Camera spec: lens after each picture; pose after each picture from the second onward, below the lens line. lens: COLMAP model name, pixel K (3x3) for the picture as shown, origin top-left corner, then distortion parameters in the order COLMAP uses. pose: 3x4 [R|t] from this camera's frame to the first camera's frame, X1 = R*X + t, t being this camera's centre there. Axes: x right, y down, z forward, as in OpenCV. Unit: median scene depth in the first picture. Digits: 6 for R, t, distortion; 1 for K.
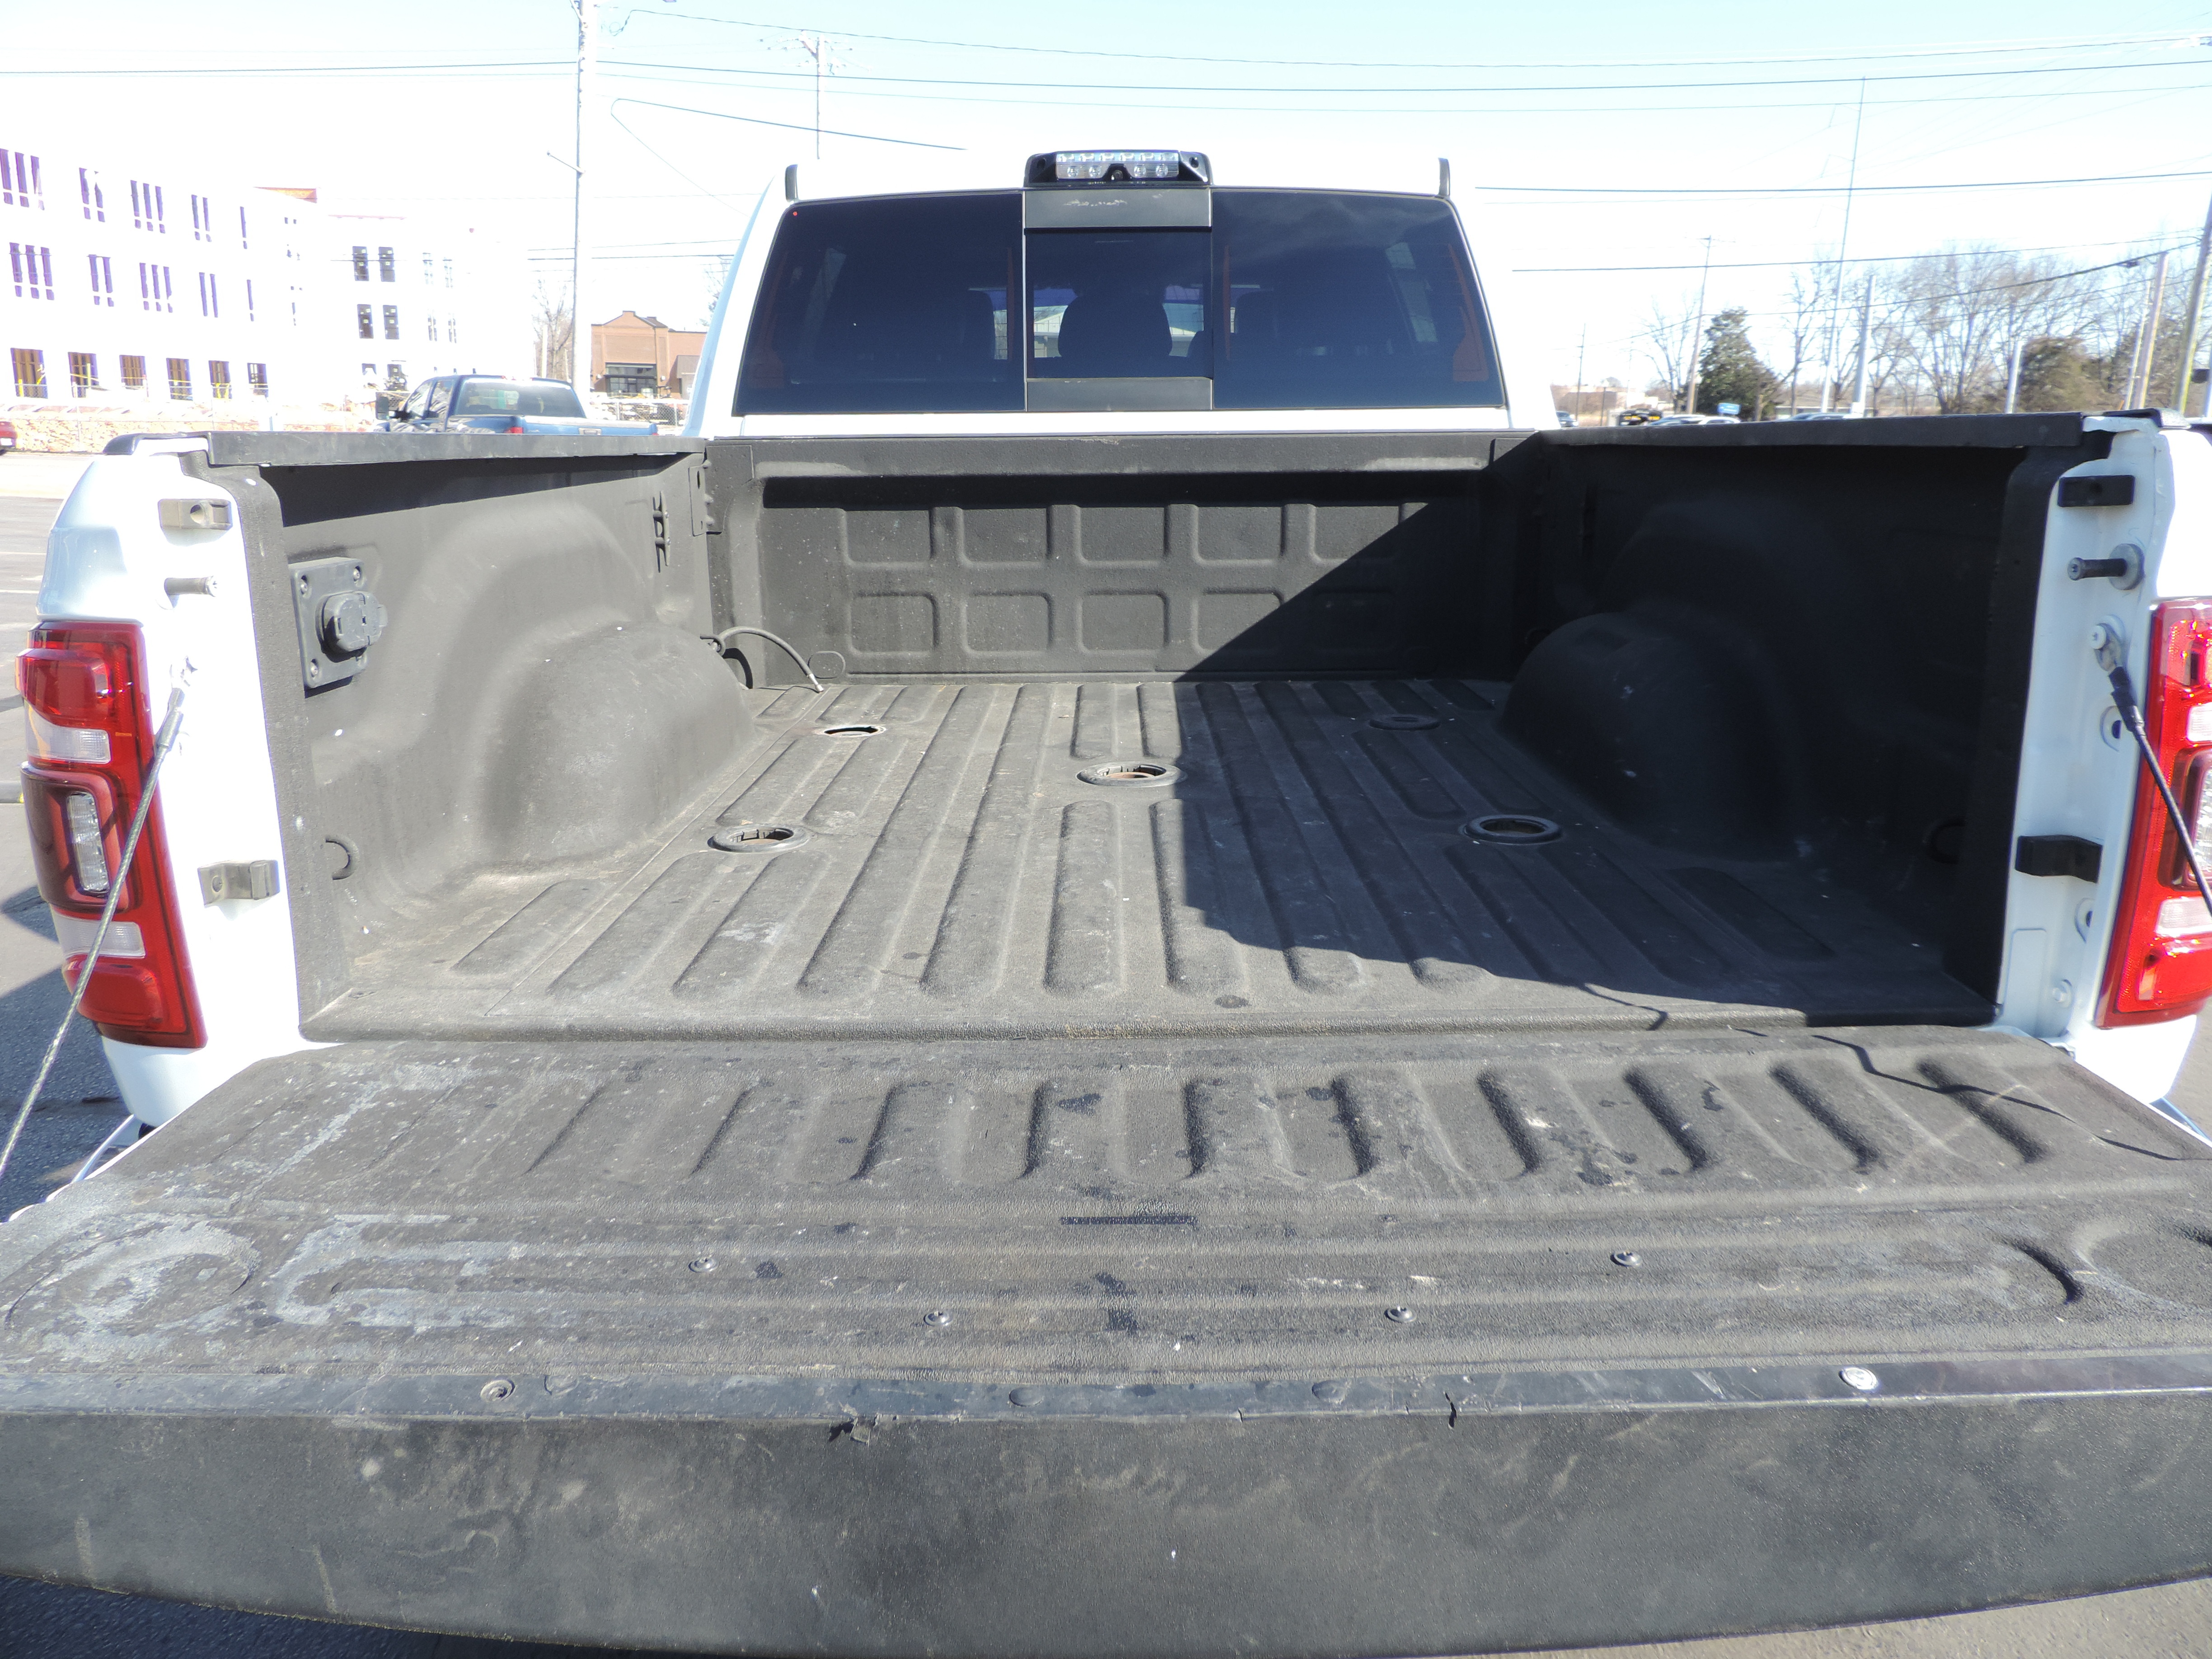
lens RADIAL K [[1544.4, 0, 1127.0], [0, 1544.4, 829.9], [0, 0, 1]] dist [0.043307, 0.001344]
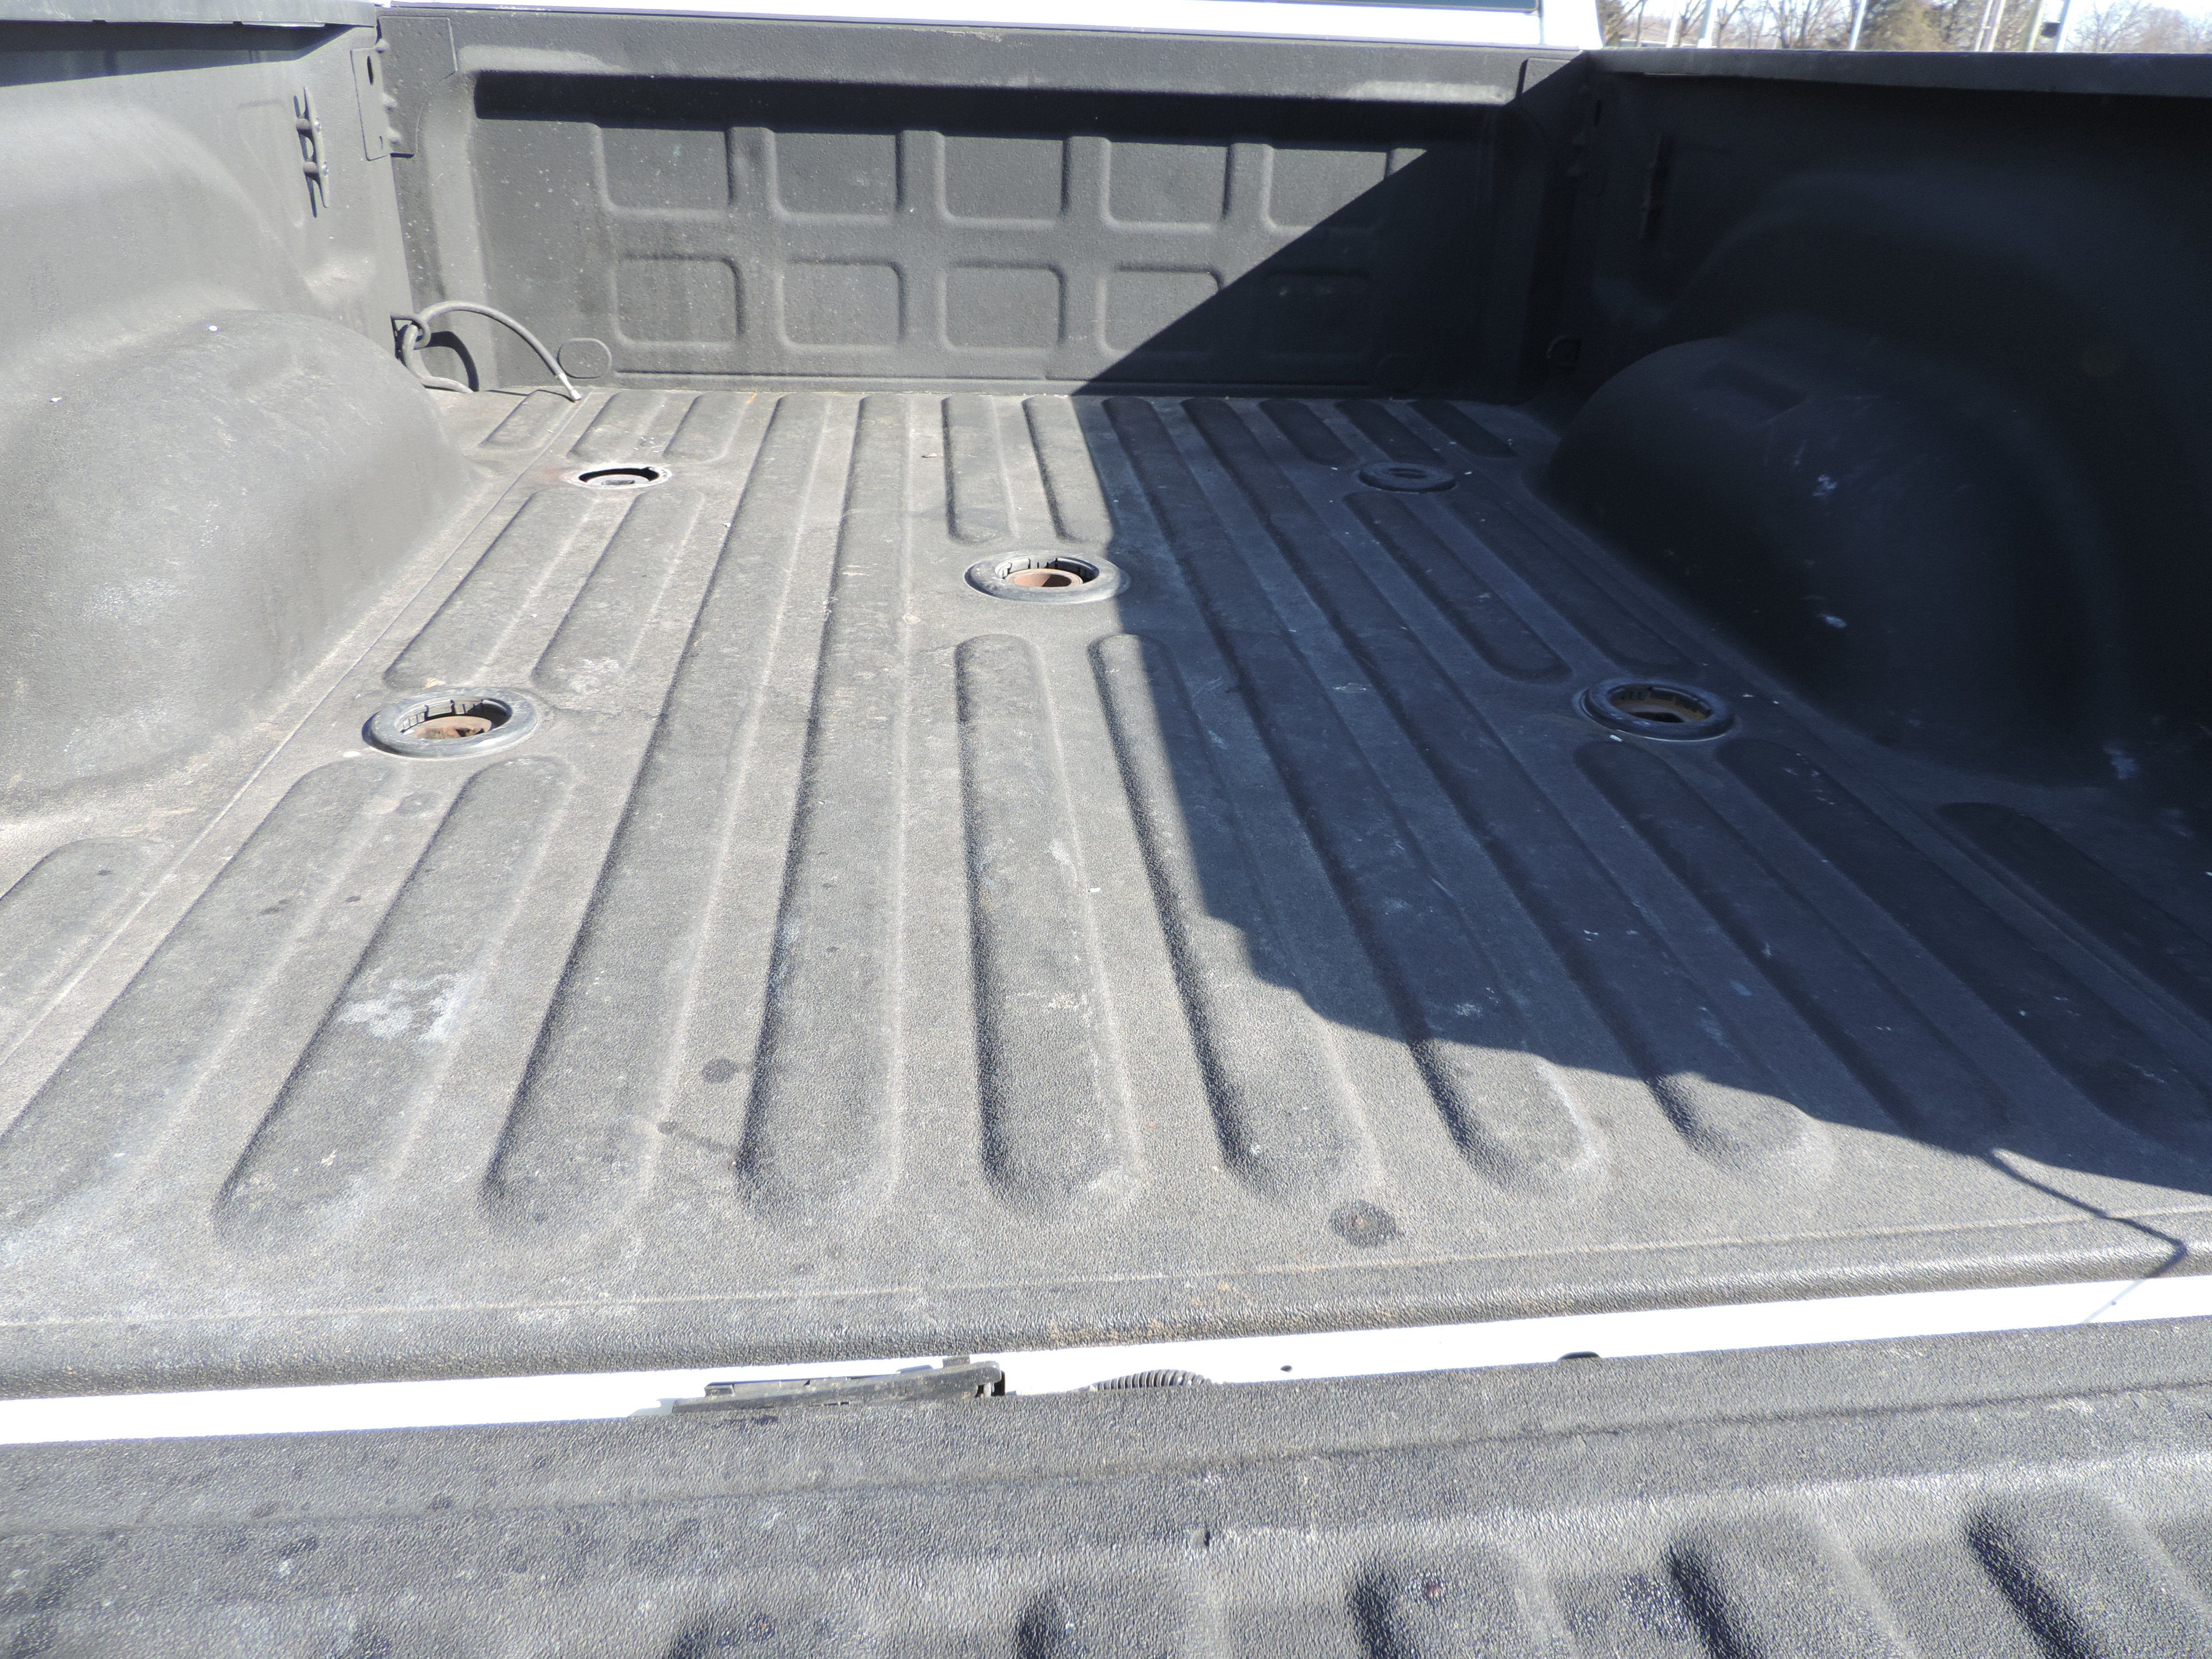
lens RADIAL K [[1594.9, 0, 1106.0], [0, 1594.9, 829.5], [0, 0, 1]] dist [0.024179, -0.025081]
pose [[0.995237, -0.001689, 0.097467, -0.042623], [-0.018526, 0.978349, 0.206132, -0.077652], [-0.095704, -0.206956, 0.973658, 0.331338]]
